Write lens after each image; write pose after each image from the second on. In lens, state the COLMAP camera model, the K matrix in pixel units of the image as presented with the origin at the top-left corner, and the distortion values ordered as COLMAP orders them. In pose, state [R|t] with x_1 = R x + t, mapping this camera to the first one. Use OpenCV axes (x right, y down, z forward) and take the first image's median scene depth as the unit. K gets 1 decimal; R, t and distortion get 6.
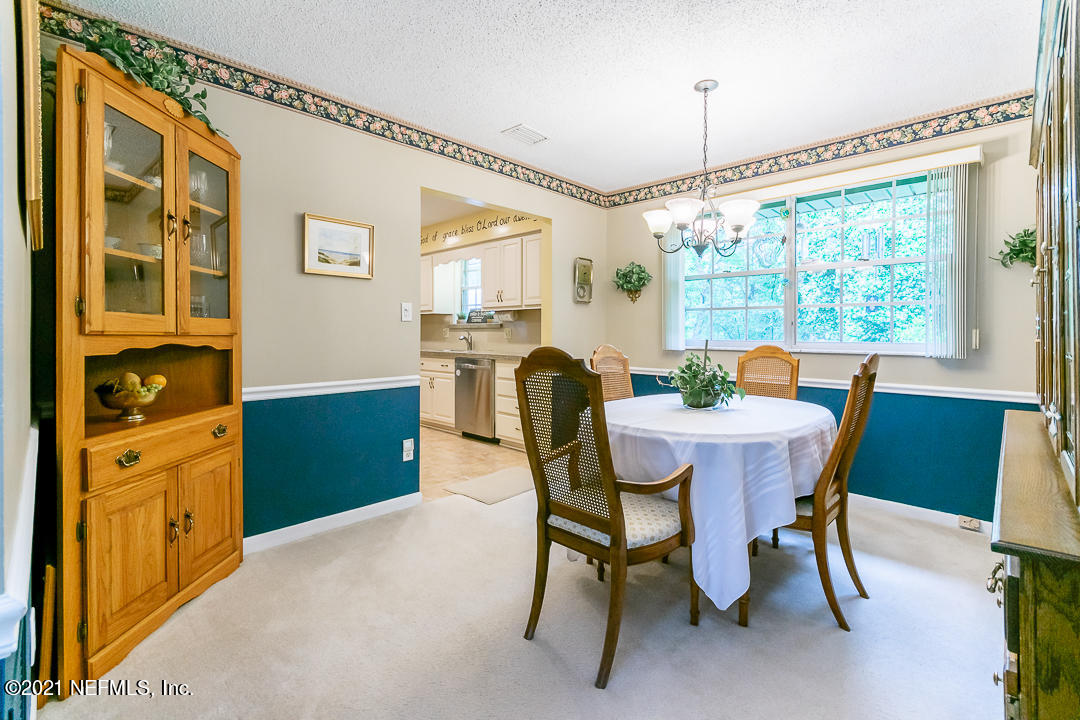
lens RADIAL K [[484.8, 0, 540.3], [0, 484.8, 343.4], [0, 0, 1]] dist [-0.000113, 0.000053]
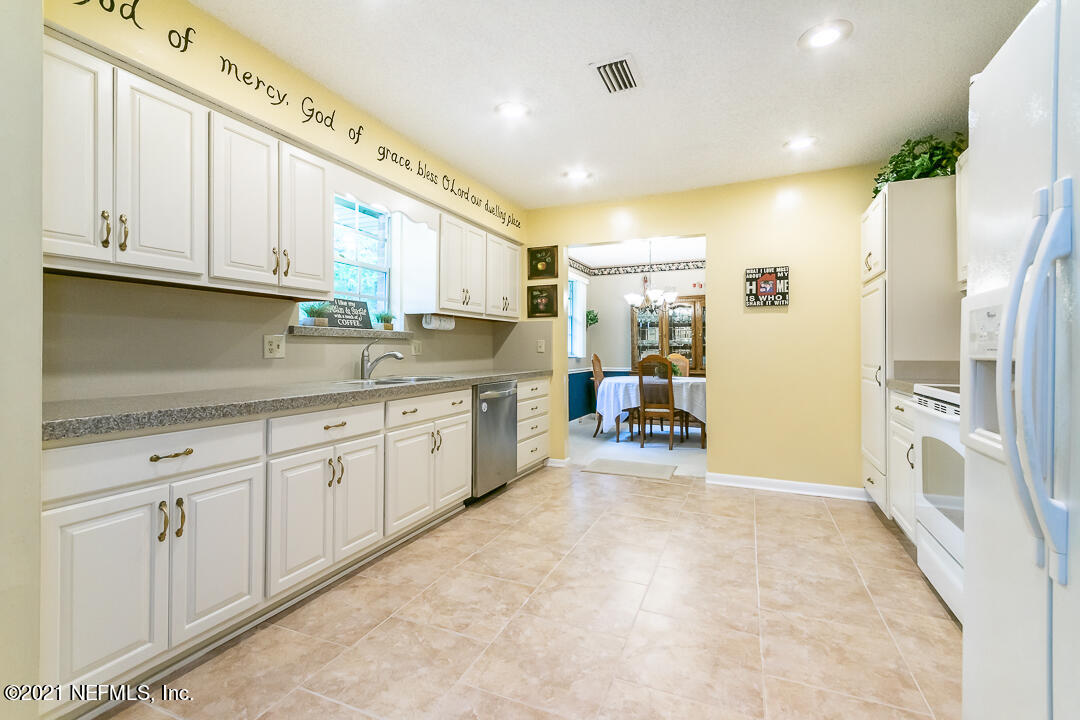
lens RADIAL K [[484.8, 0, 540.3], [0, 484.8, 343.4], [0, 0, 1]] dist [-0.000113, 0.000053]
pose [[-0.353270, 0.001025, 0.935521, -0.763065], [0.011702, 0.999926, 0.003323, -0.026146], [-0.935448, 0.012121, -0.353256, 1.085708]]
